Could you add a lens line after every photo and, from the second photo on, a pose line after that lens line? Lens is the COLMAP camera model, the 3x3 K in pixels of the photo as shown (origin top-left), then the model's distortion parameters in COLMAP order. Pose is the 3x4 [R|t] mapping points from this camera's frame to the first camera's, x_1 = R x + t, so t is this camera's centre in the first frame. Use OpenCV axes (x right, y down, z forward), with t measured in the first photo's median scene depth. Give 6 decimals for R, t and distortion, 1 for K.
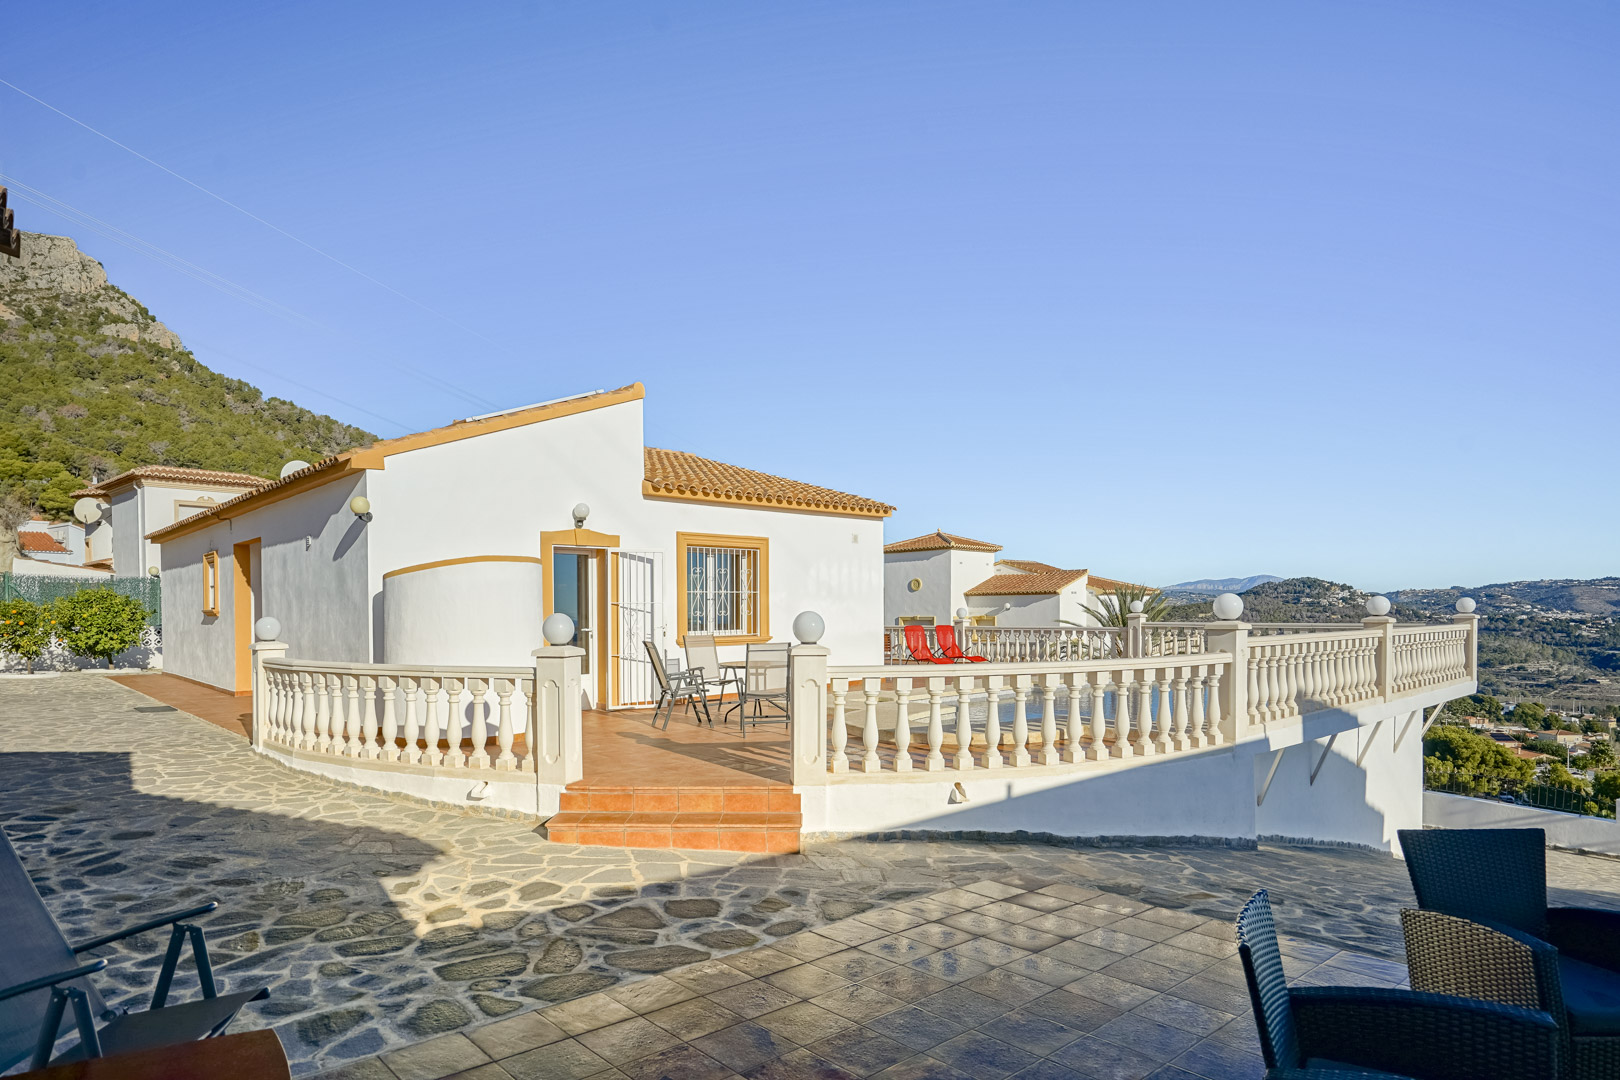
lens RADIAL K [[931.0, 0, 757.3], [0, 931.0, 626.0], [0, 0, 1]] dist [-0.000373, 0.004710]
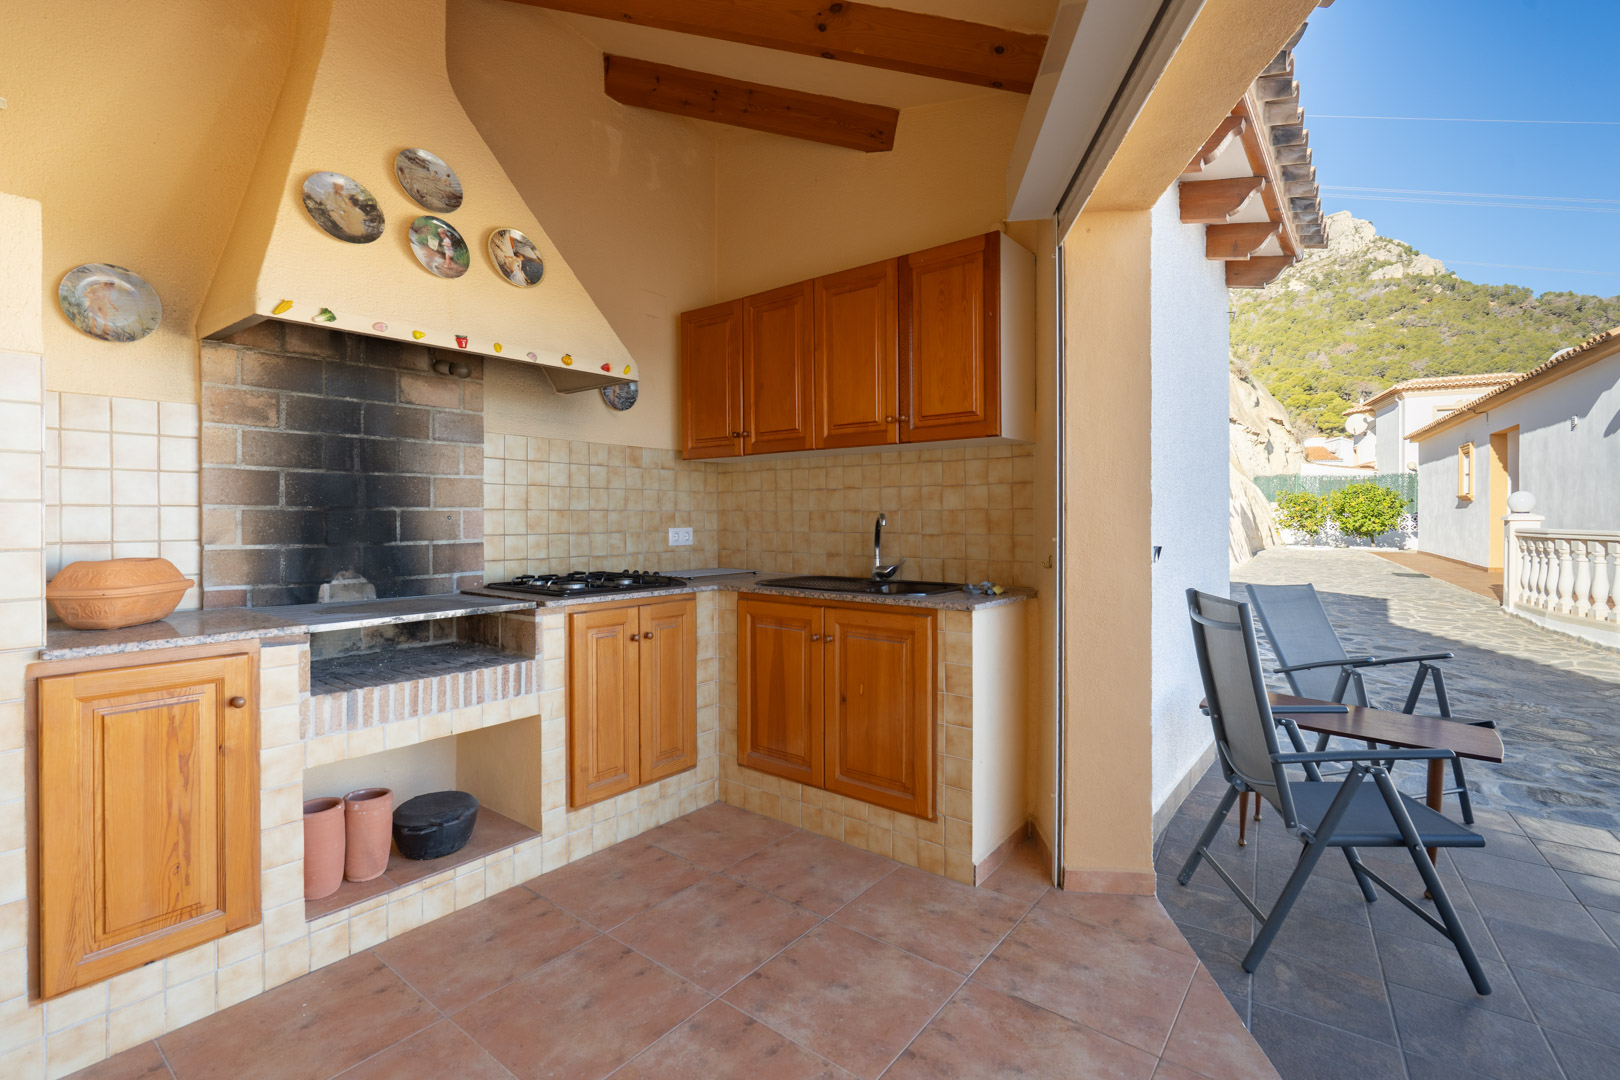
lens RADIAL K [[744.9, 0, 795.7], [0, 744.9, 527.9], [0, 0, 1]] dist [-0.006611, 0.002581]
pose [[0.299312, 0.019168, -0.953963, 0.025086], [-0.010081, 0.999806, 0.016926, 0.011574], [0.954102, 0.004551, 0.299448, -0.037907]]
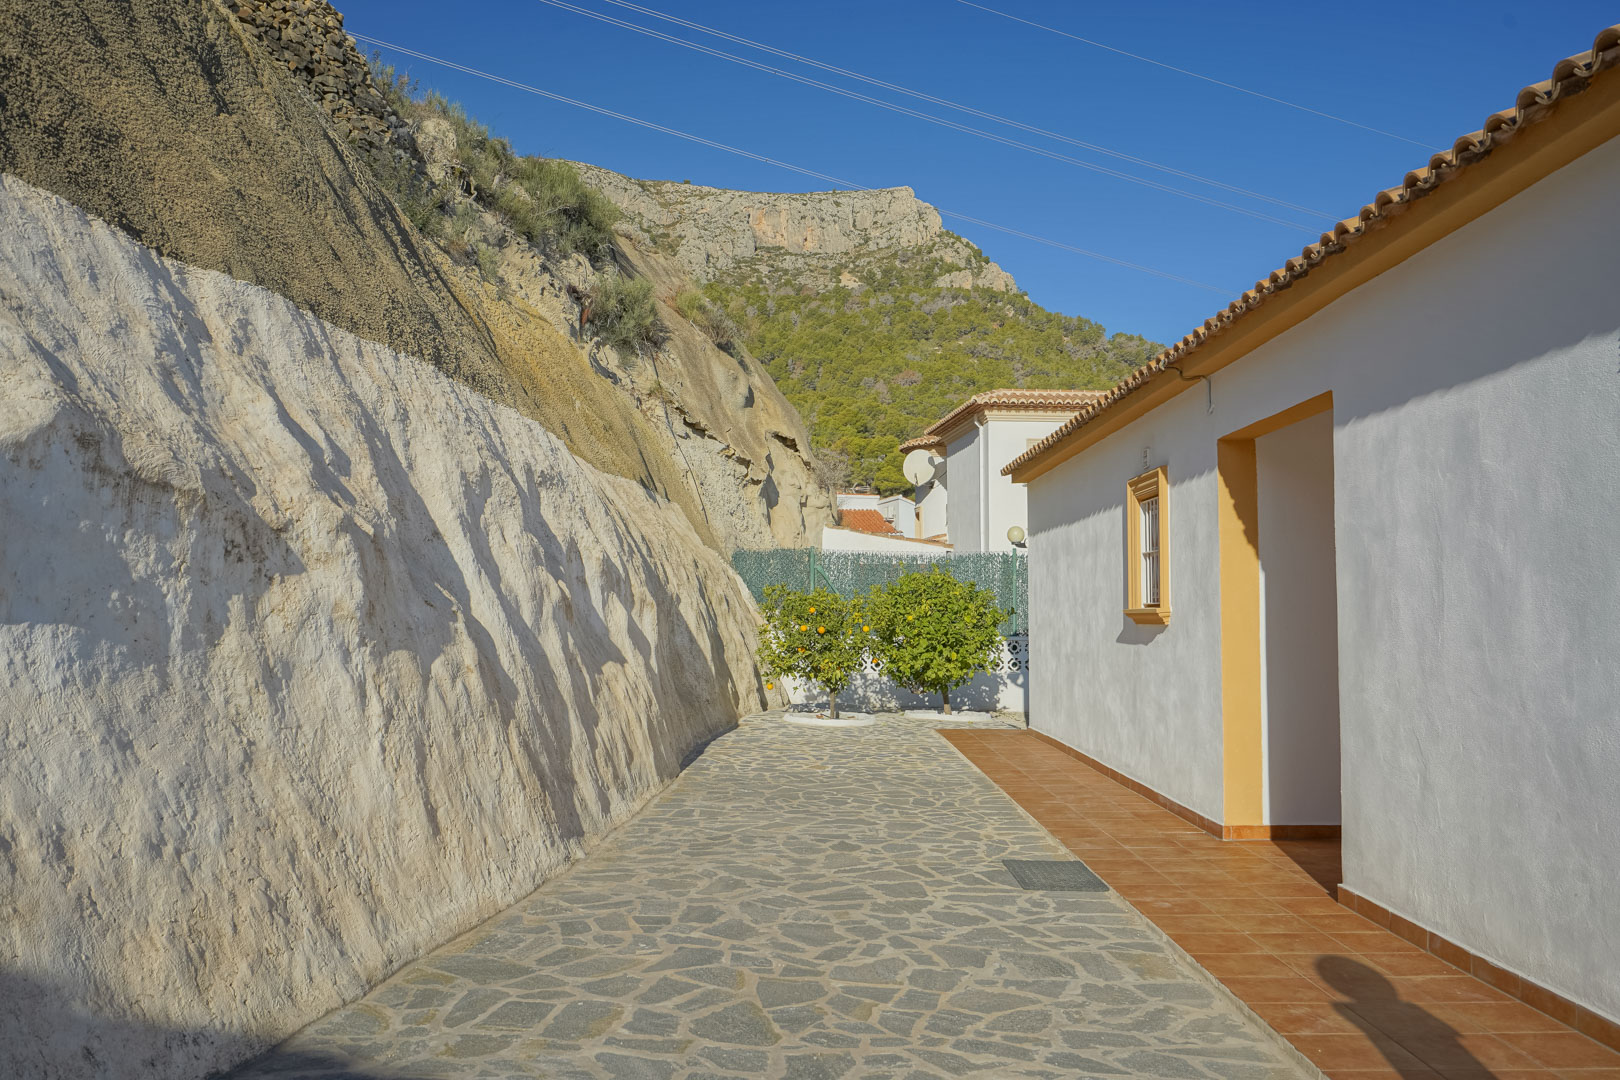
lens RADIAL K [[1323.6, 0, 797.9], [0, 1323.6, 539.3], [0, 0, 1]] dist [0.043579, -0.000057]
pose [[0.755819, -0.028983, -0.654138, -0.227525], [-0.017513, 0.997768, -0.064443, -0.005517], [0.654546, 0.060163, 0.753625, 0.321153]]
